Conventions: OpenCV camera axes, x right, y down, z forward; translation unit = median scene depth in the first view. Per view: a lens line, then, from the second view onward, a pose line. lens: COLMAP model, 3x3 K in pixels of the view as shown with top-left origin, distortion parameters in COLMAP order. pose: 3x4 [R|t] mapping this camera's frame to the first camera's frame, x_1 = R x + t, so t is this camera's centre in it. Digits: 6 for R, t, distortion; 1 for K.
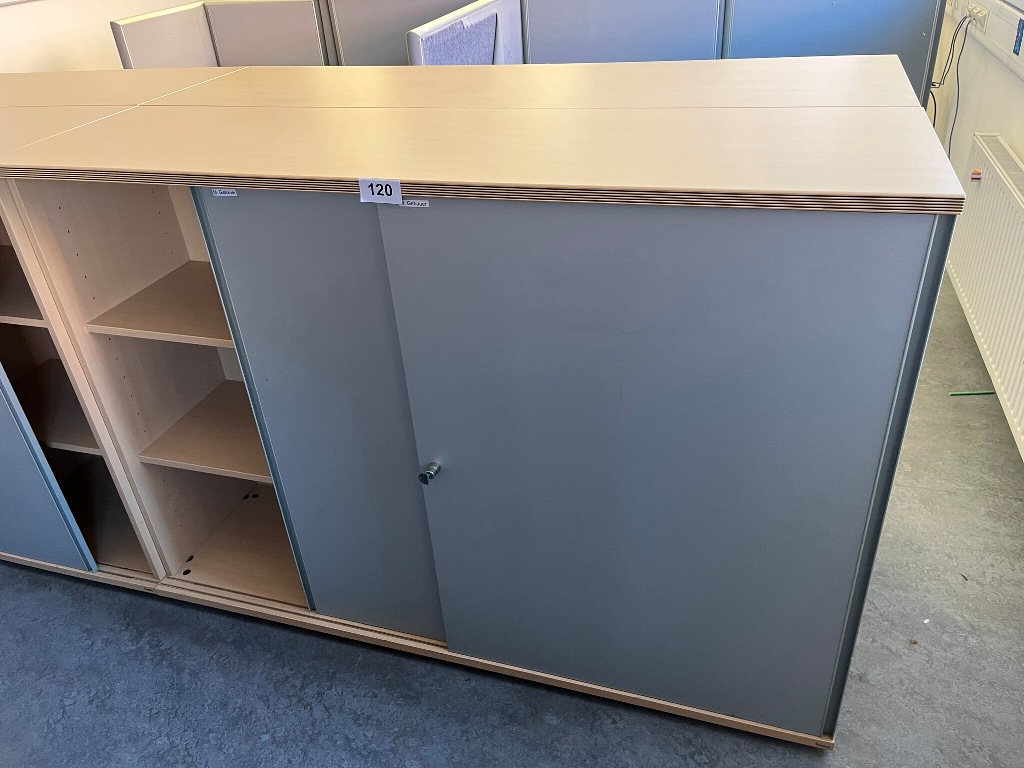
lens RADIAL K [[786.8, 0, 520.9], [0, 786.8, 391.8], [0, 0, 1]] dist [0.066063, -0.028518]
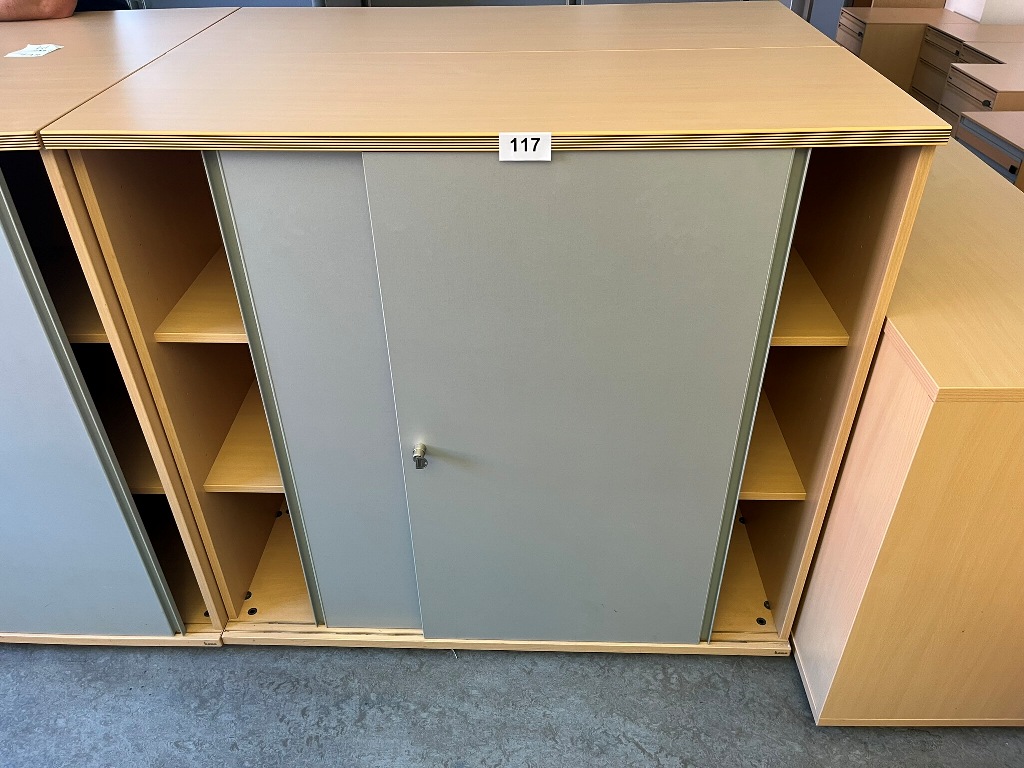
lens RADIAL K [[786.8, 0, 509.8], [0, 786.8, 373.5], [0, 0, 1]] dist [0.066063, -0.028518]
pose [[0.957223, -0.127204, 0.259889, -0.440289], [0.118561, 0.991750, 0.048735, -0.044514], [-0.263945, -0.015838, 0.964408, 0.138955]]
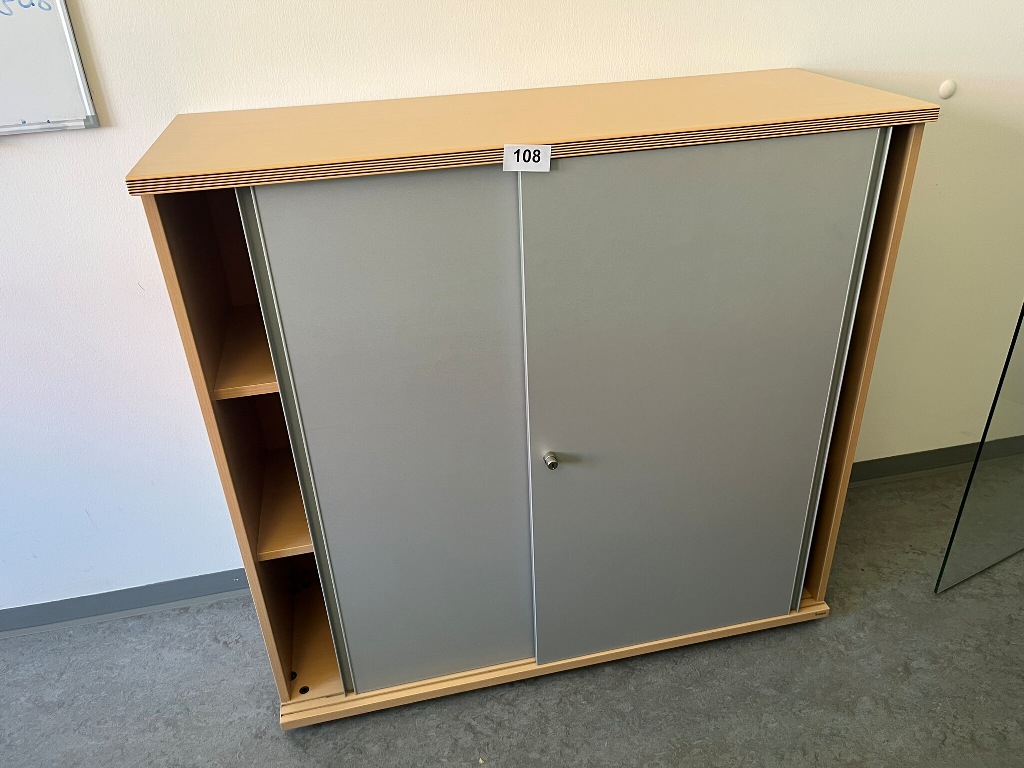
lens RADIAL K [[835.0, 0, 510.4], [0, 835.0, 383.7], [0, 0, 1]] dist [0.024525, 0.004204]
pose [[0.851074, -0.249584, 0.461931, -0.658708], [0.250531, 0.966218, 0.060469, -0.068791], [-0.461418, 0.064264, 0.884852, 0.197793]]
